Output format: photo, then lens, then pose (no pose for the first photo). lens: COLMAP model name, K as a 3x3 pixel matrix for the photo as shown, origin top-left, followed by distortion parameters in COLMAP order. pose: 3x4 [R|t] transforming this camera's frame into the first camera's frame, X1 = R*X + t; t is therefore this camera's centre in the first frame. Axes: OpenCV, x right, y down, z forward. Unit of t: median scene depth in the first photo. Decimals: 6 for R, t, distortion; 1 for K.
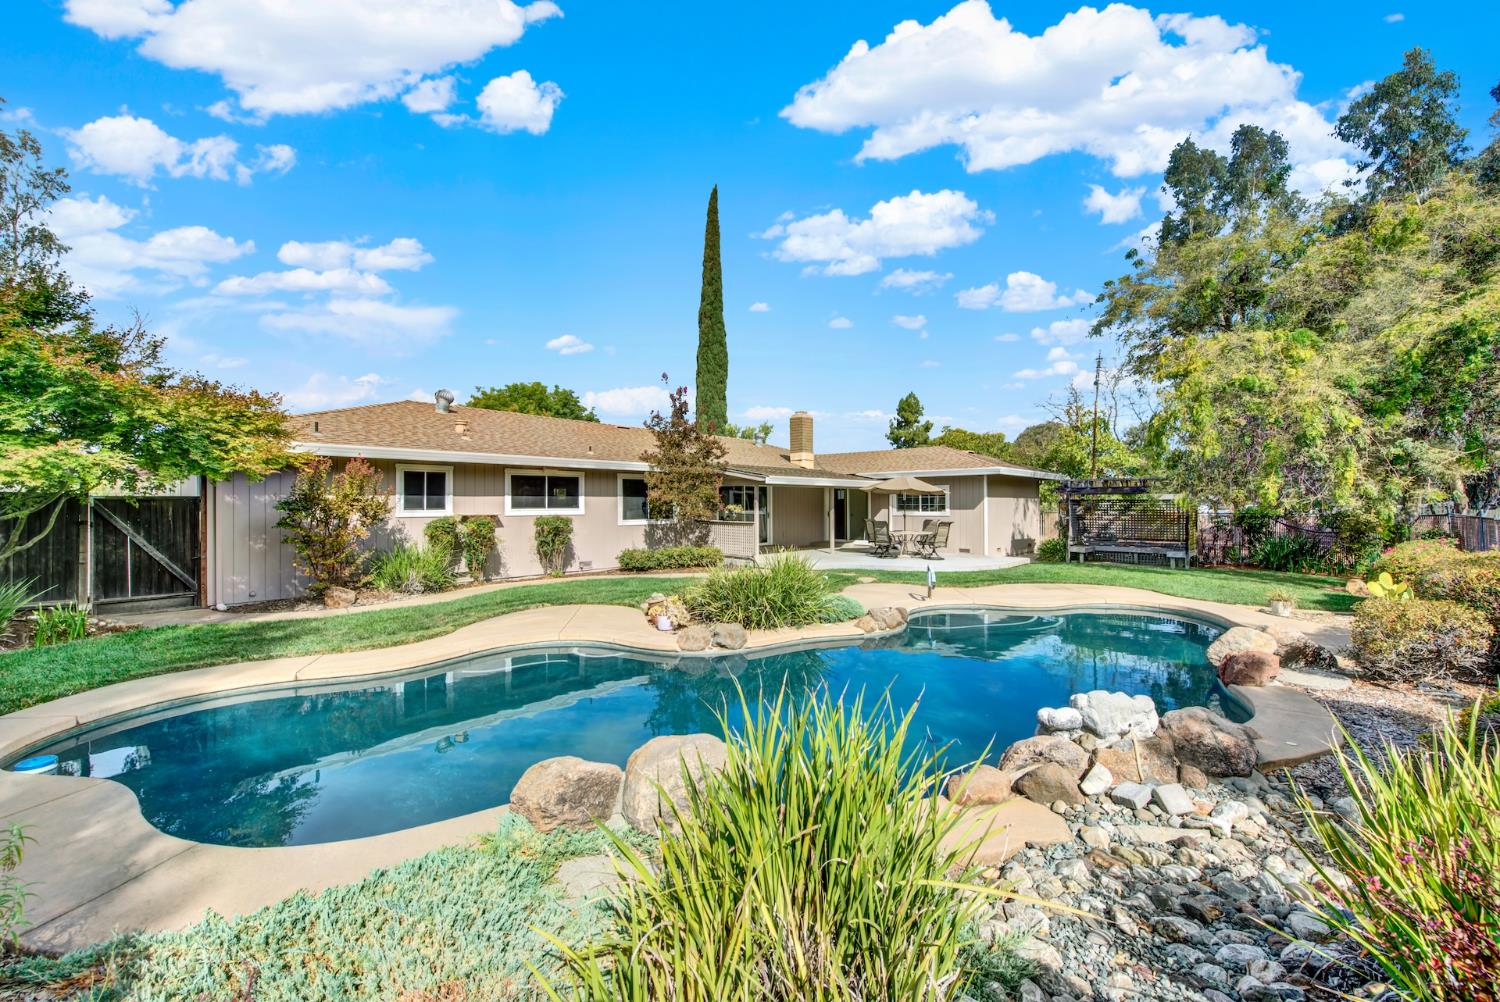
lens RADIAL K [[596.9, 0, 756.5], [0, 596.9, 503.3], [0, 0, 1]] dist [-0.000417, -0.000523]
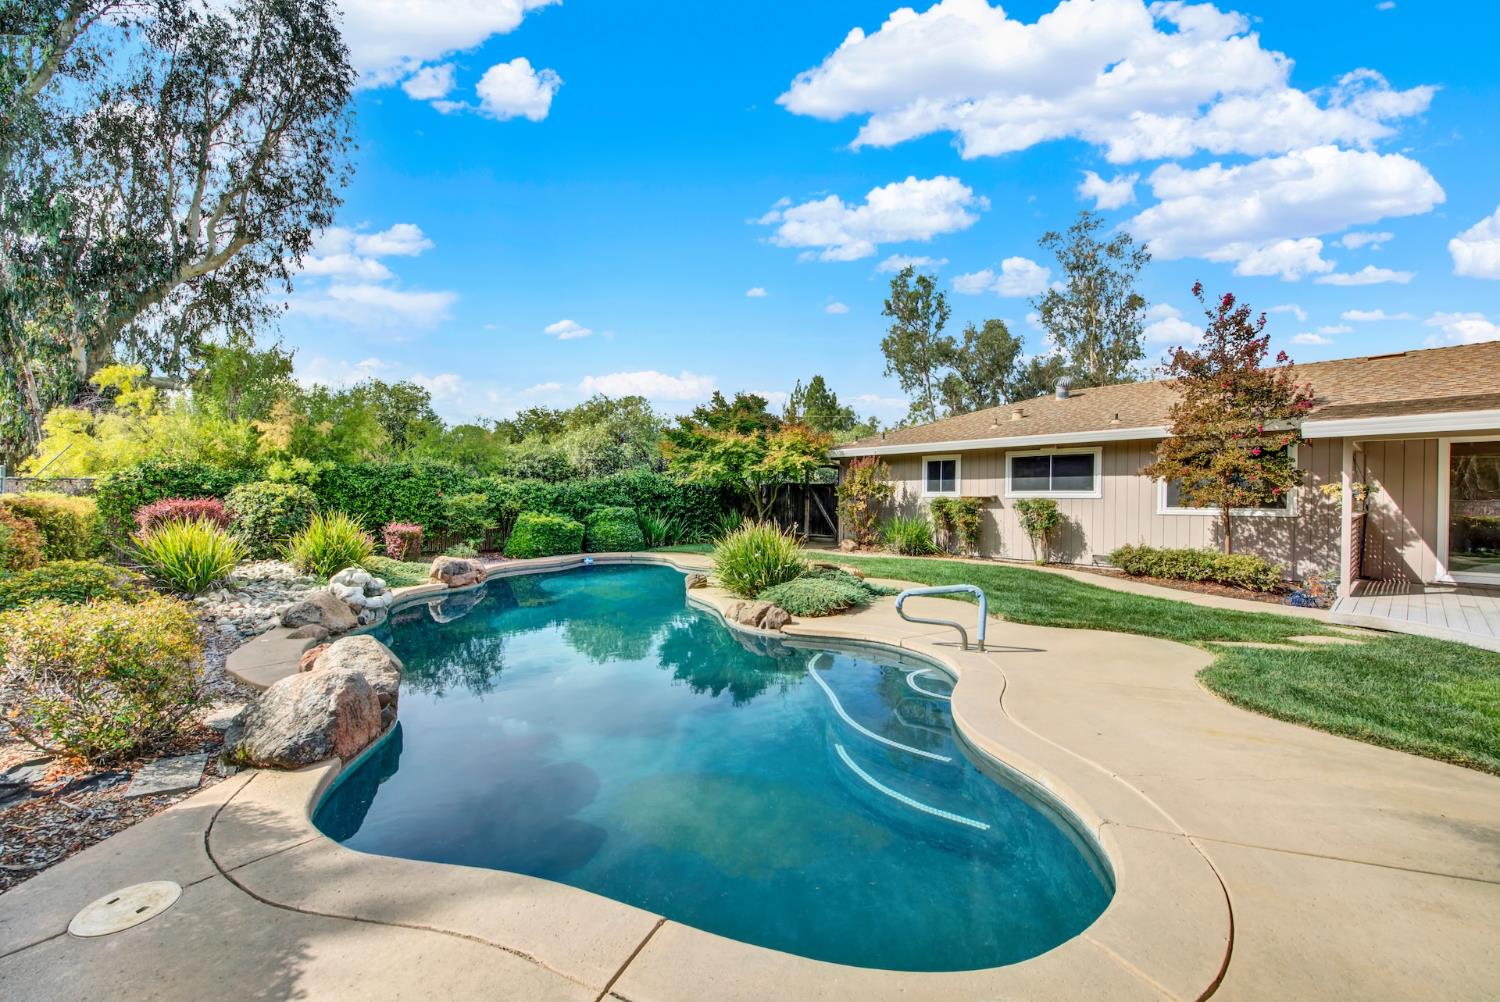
lens RADIAL K [[596.9, 0, 756.5], [0, 596.9, 503.3], [0, 0, 1]] dist [-0.000417, -0.000523]
pose [[-0.092231, 0.011779, -0.995668, 0.600154], [-0.004458, 0.999915, 0.012242, 0.018795], [0.995728, 0.005568, -0.092170, 0.630885]]
